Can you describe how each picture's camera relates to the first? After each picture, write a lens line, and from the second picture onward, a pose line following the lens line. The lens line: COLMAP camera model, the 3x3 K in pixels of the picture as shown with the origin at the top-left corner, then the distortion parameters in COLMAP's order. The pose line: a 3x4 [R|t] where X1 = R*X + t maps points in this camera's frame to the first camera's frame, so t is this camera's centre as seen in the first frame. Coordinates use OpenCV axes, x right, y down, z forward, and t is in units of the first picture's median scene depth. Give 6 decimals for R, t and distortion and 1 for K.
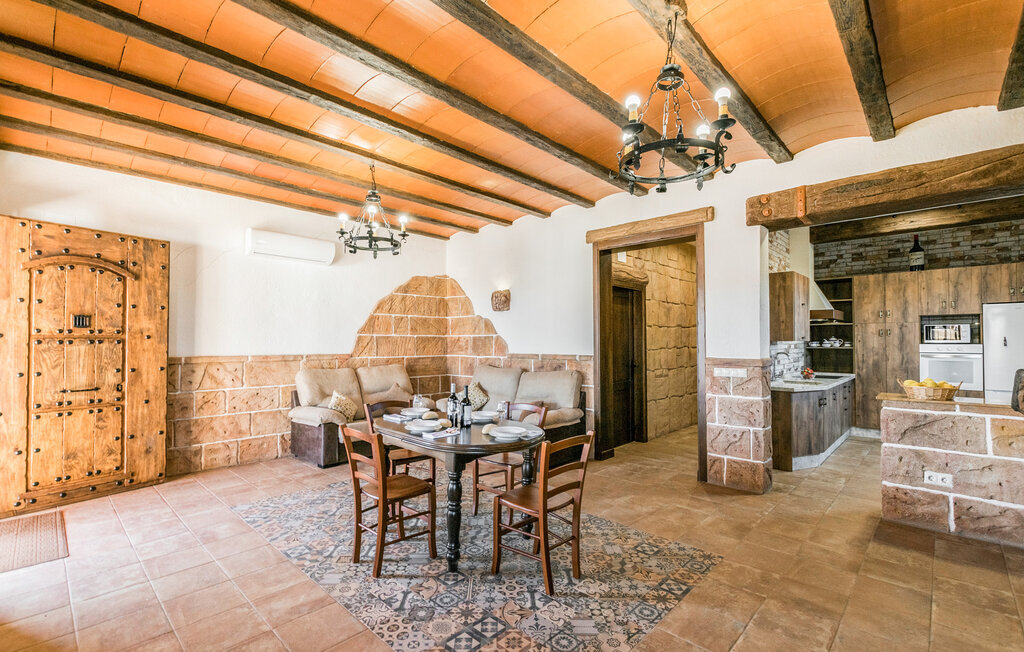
lens RADIAL K [[455.9, 0, 521.4], [0, 455.9, 343.5], [0, 0, 1]] dist [0.001172, 0.000039]
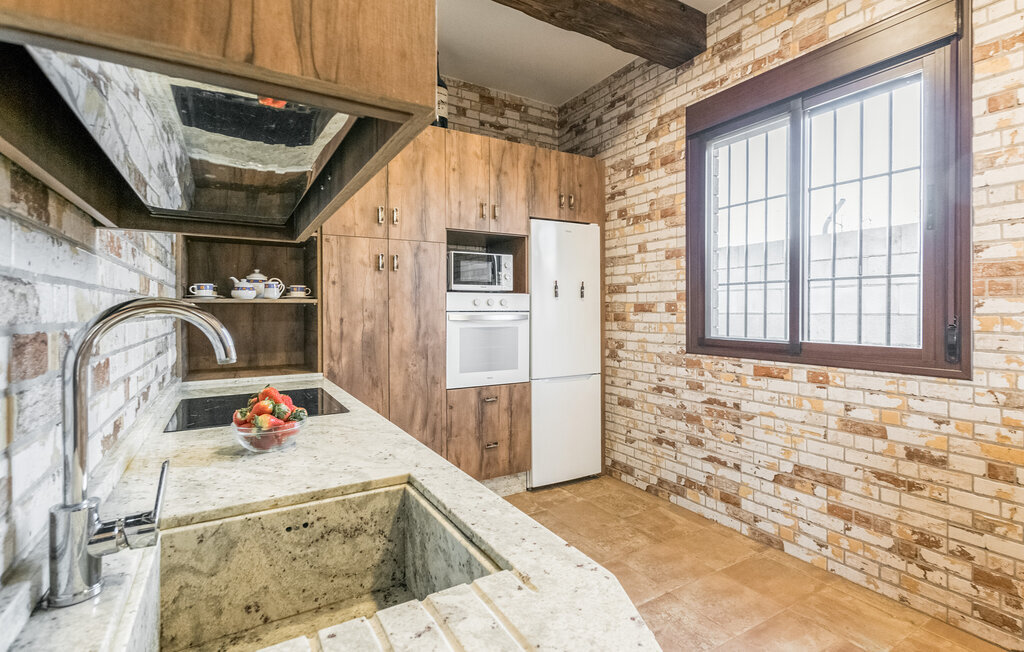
lens RADIAL K [[470.2, 0, 509.9], [0, 470.2, 315.2], [0, 0, 1]] dist [-0.013548, -0.000260]
pose [[0.285954, -0.009761, 0.958194, 0.436241], [0.000750, 0.999950, 0.009963, 0.018369], [-0.958243, -0.002131, 0.285947, 0.787972]]
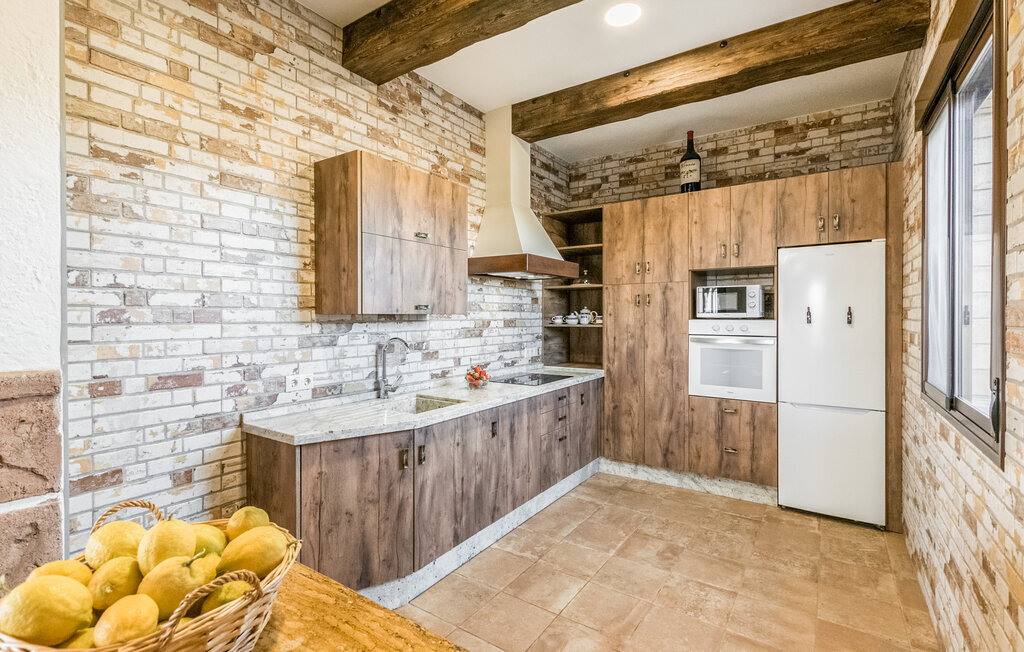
lens RADIAL K [[463.6, 0, 512.0], [0, 463.6, 326.0], [0, 0, 1]] dist [-0.001011, -0.000296]
pose [[0.988362, -0.001548, 0.152114, 0.547508], [-0.001967, 0.999735, 0.022951, -0.003975], [-0.152109, -0.022983, 0.988096, 0.443742]]
